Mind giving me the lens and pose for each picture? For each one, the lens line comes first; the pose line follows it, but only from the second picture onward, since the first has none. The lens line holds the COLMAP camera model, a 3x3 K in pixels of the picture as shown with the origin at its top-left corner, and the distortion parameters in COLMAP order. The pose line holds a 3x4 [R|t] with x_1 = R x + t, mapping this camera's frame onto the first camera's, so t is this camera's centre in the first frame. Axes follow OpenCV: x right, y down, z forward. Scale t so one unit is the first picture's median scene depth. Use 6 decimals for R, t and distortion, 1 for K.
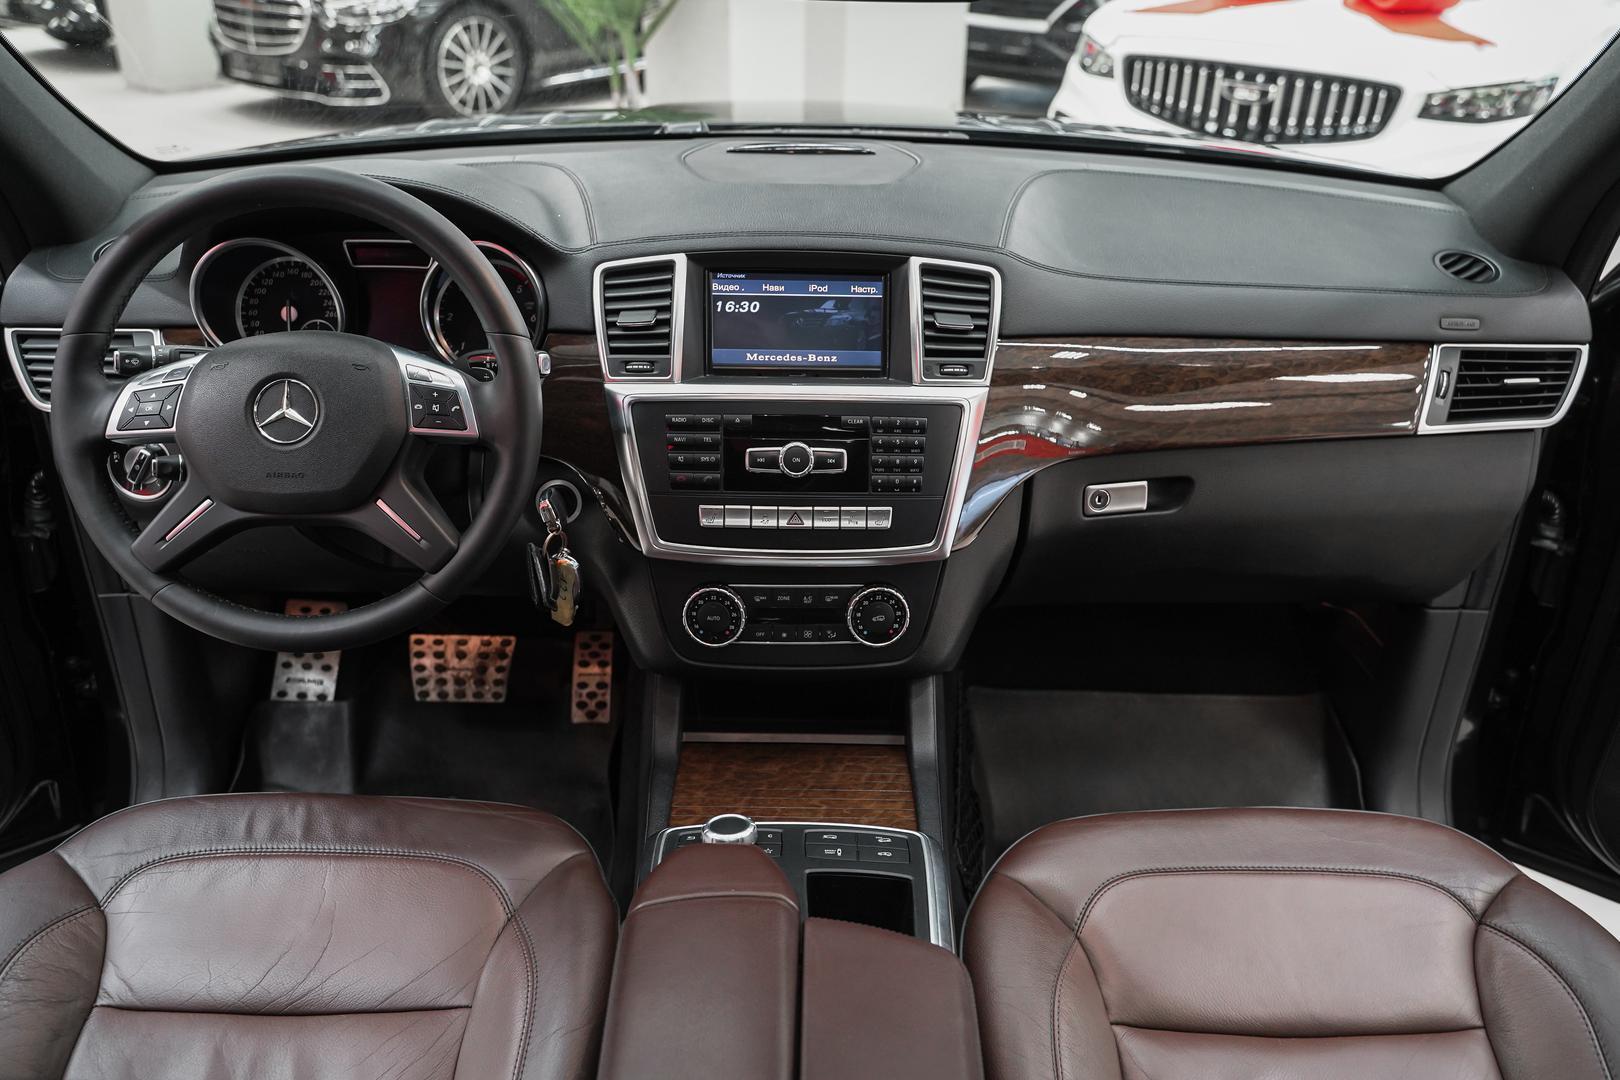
lens RADIAL K [[1330.1, 0, 802.0], [0, 1330.1, 535.6], [0, 0, 1]] dist [-0.004936, 0.005227]
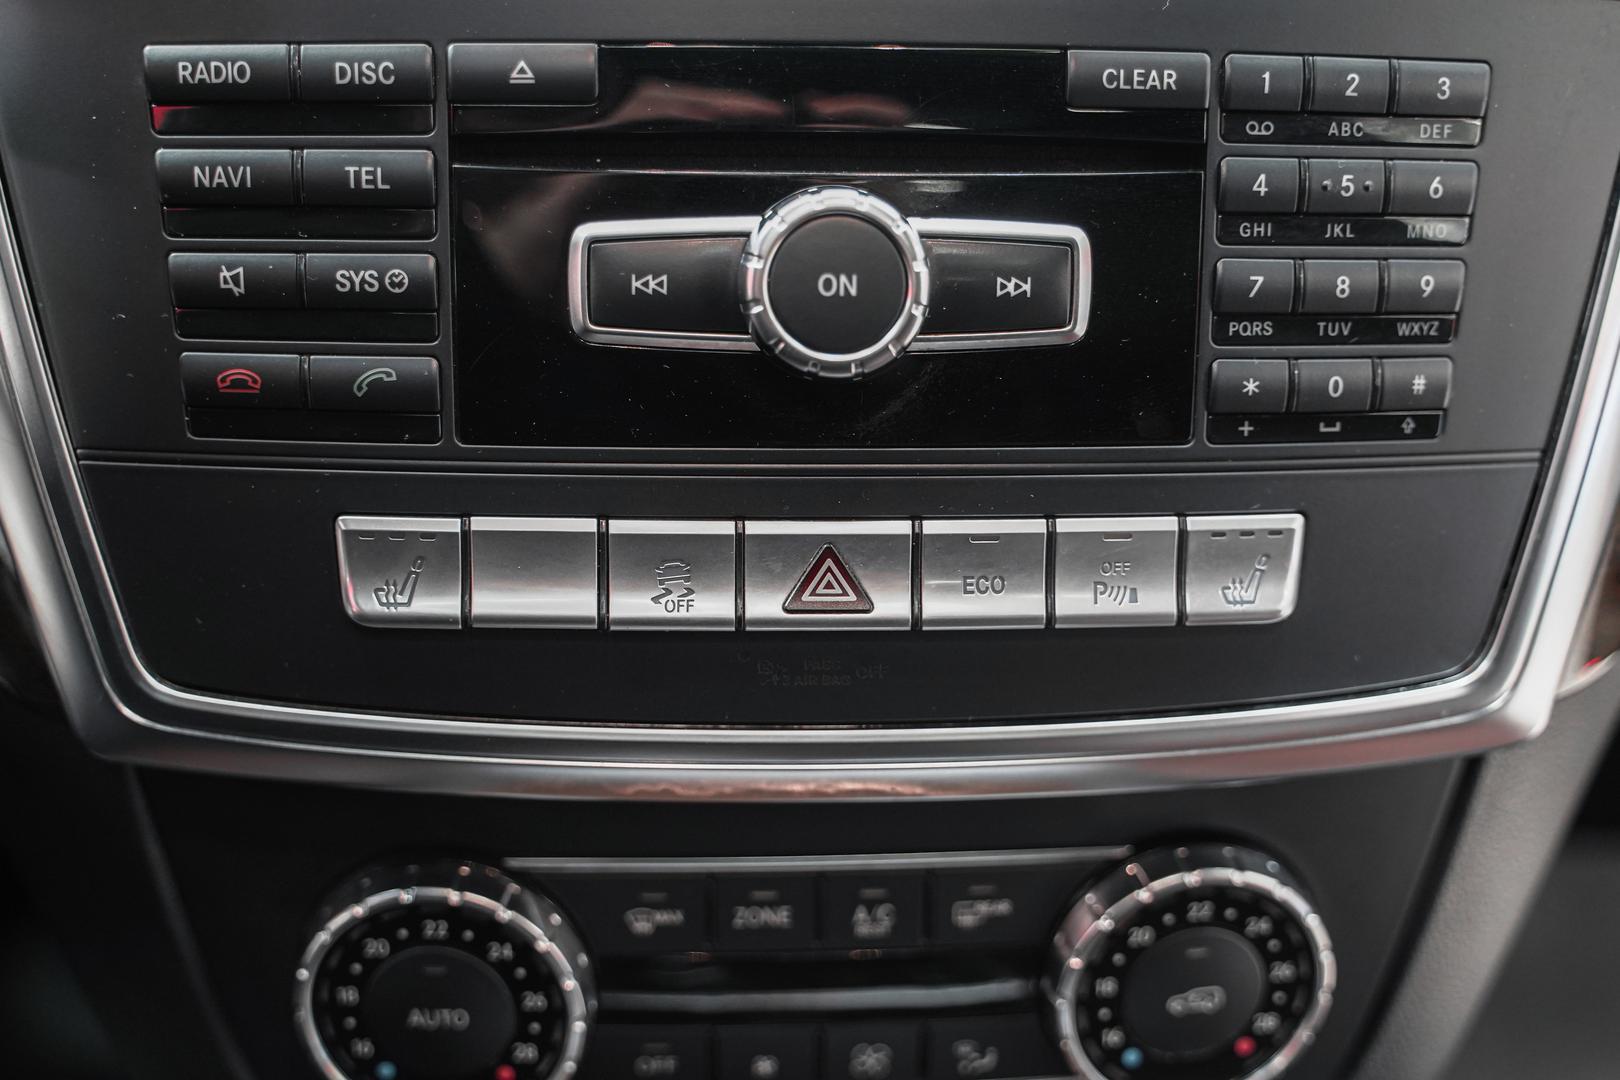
lens RADIAL K [[2032.6, 0, 829.4], [0, 2032.6, 567.0], [0, 0, 1]] dist [0.005067, 0.000000]
pose [[0.998646, -0.011512, 0.050723, -0.019830], [0.004837, 0.991529, 0.129795, -0.054198], [-0.051788, -0.129374, 0.990243, 0.699230]]
